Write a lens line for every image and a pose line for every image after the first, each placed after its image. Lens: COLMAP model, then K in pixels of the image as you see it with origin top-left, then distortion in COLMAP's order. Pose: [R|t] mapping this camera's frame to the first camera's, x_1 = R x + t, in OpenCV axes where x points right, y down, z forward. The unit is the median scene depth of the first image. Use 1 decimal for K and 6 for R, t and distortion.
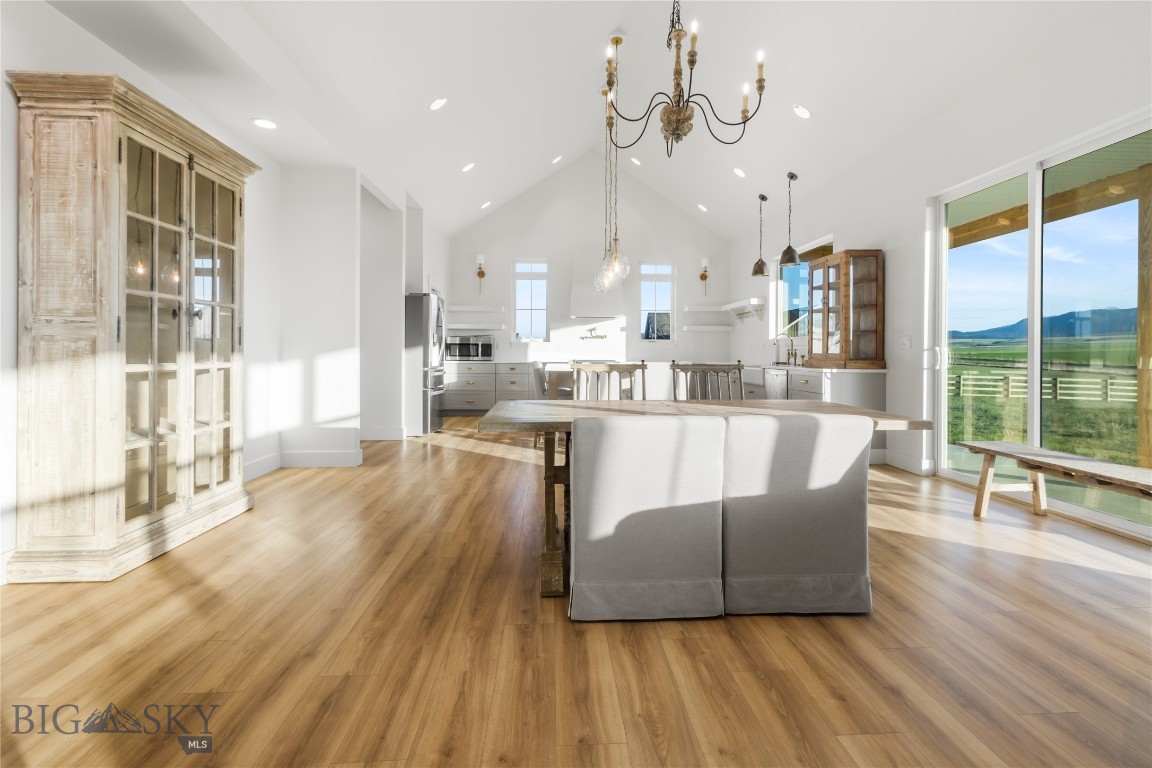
lens RADIAL K [[539.5, 0, 581.3], [0, 539.5, 357.2], [0, 0, 1]] dist [0.001848, -0.000118]
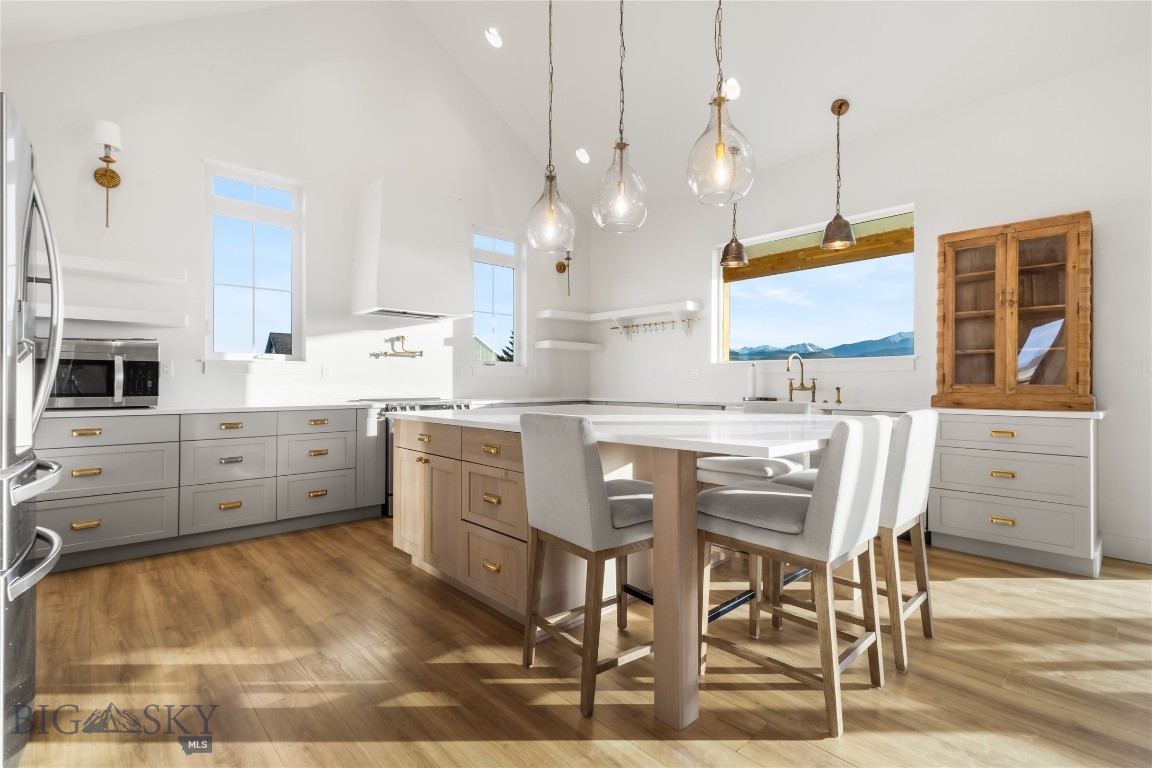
lens RADIAL K [[519.4, 0, 576.0], [0, 519.4, 384.0], [0, 0, 1]] dist [-0.000239, -0.000008]
pose [[0.770344, -0.003334, 0.637619, -0.164812], [0.006574, 0.999975, -0.002713, -0.005964], [-0.637594, 0.006281, 0.770347, 0.511843]]
